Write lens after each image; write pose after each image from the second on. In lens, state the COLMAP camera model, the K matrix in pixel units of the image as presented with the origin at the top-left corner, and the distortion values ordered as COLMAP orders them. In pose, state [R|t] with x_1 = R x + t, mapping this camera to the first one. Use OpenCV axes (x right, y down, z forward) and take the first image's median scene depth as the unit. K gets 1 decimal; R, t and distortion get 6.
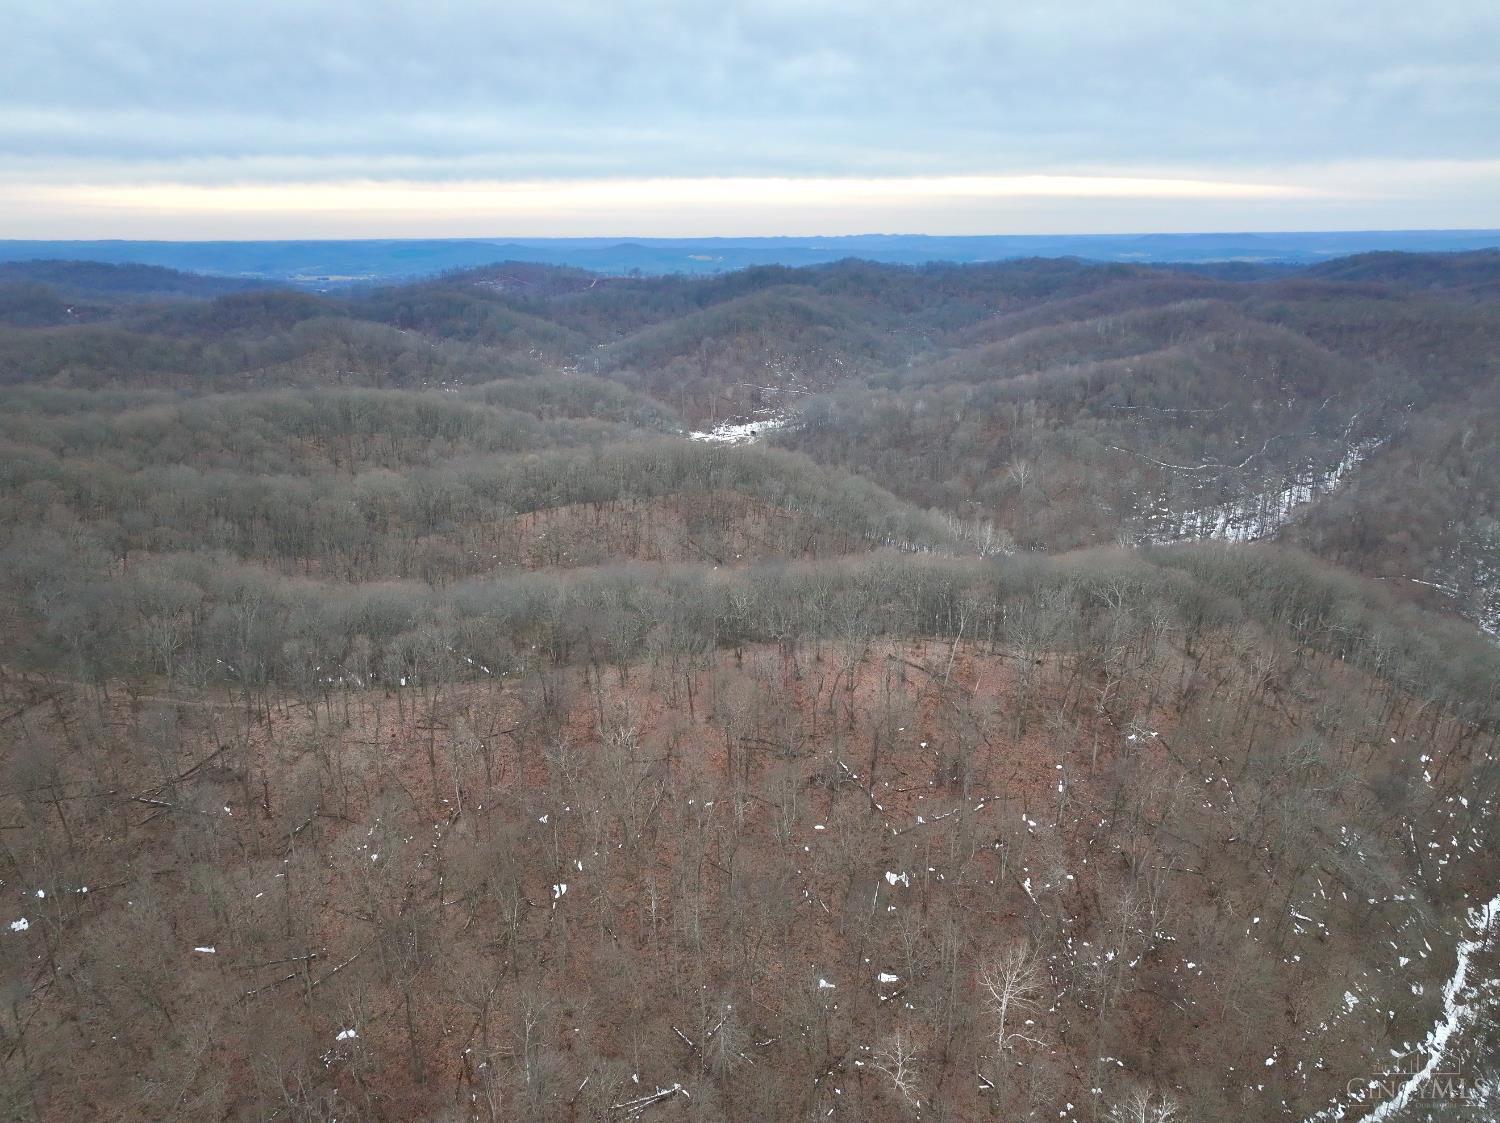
lens RADIAL K [[1053.6, 0, 756.4], [0, 1053.6, 552.0], [0, 0, 1]] dist [-0.009549, 0.034134]
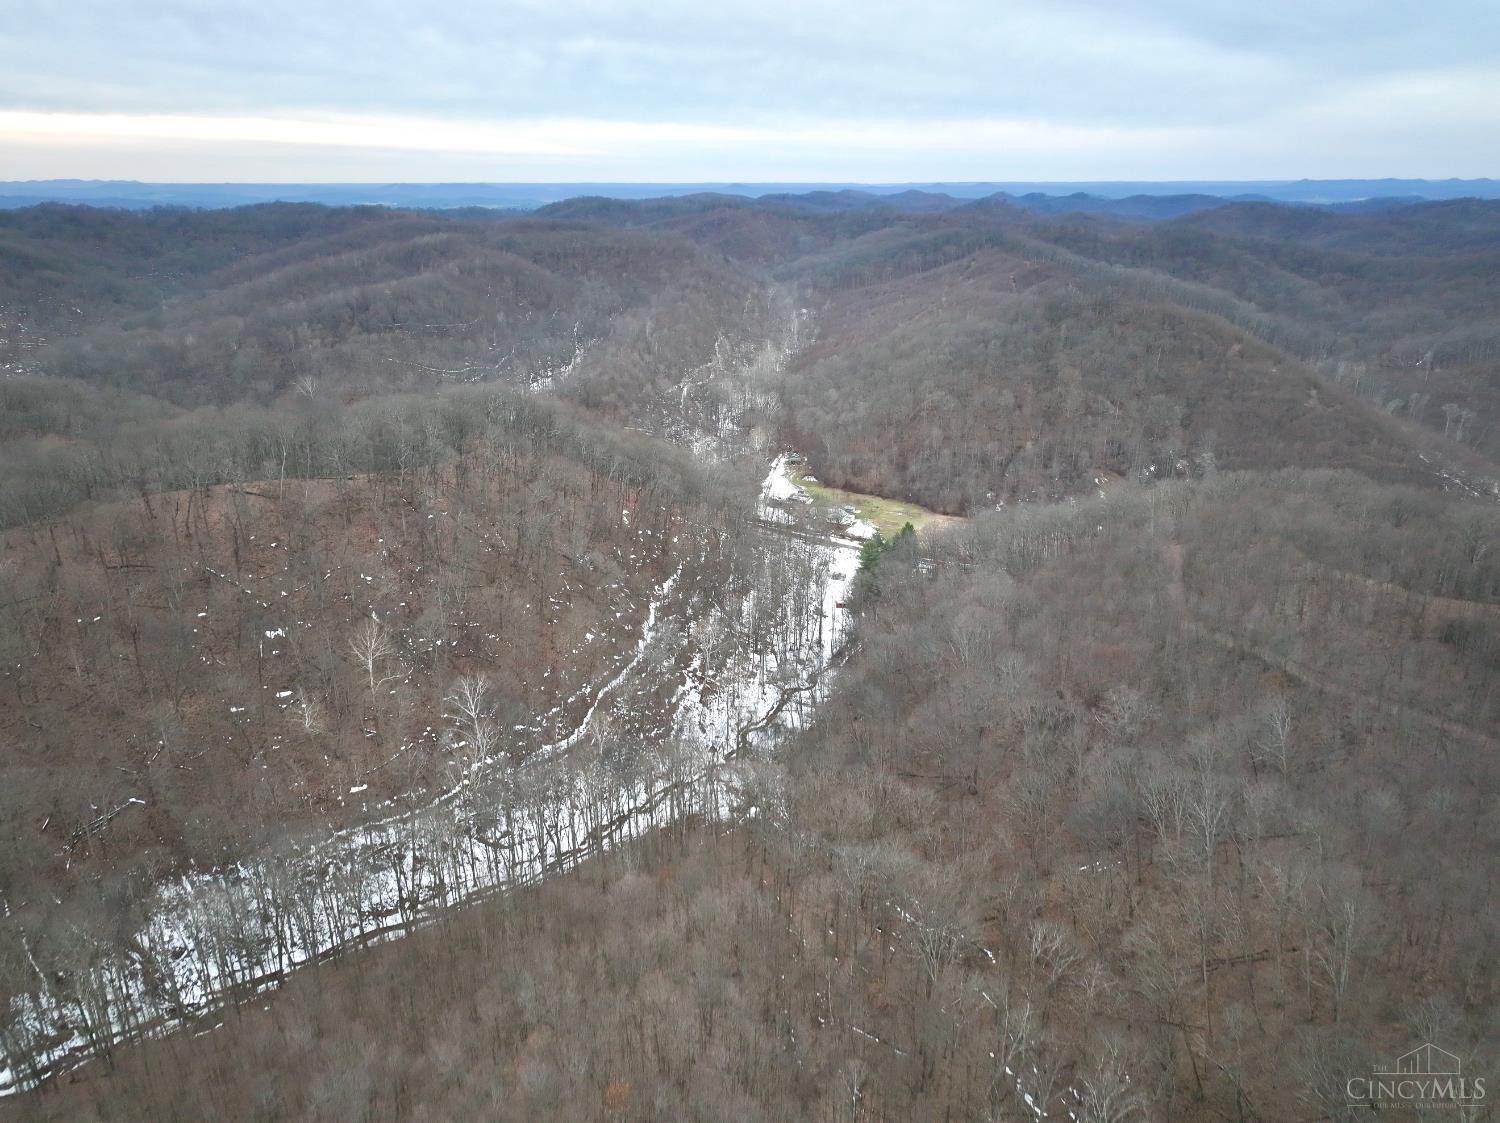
lens RADIAL K [[1053.6, 0, 756.4], [0, 1053.6, 552.0], [0, 0, 1]] dist [-0.009549, 0.034134]
pose [[0.790734, -0.197041, 0.579581, -0.039768], [0.172294, 0.980143, 0.098156, 0.052874], [-0.587413, 0.022243, 0.808981, -0.127484]]
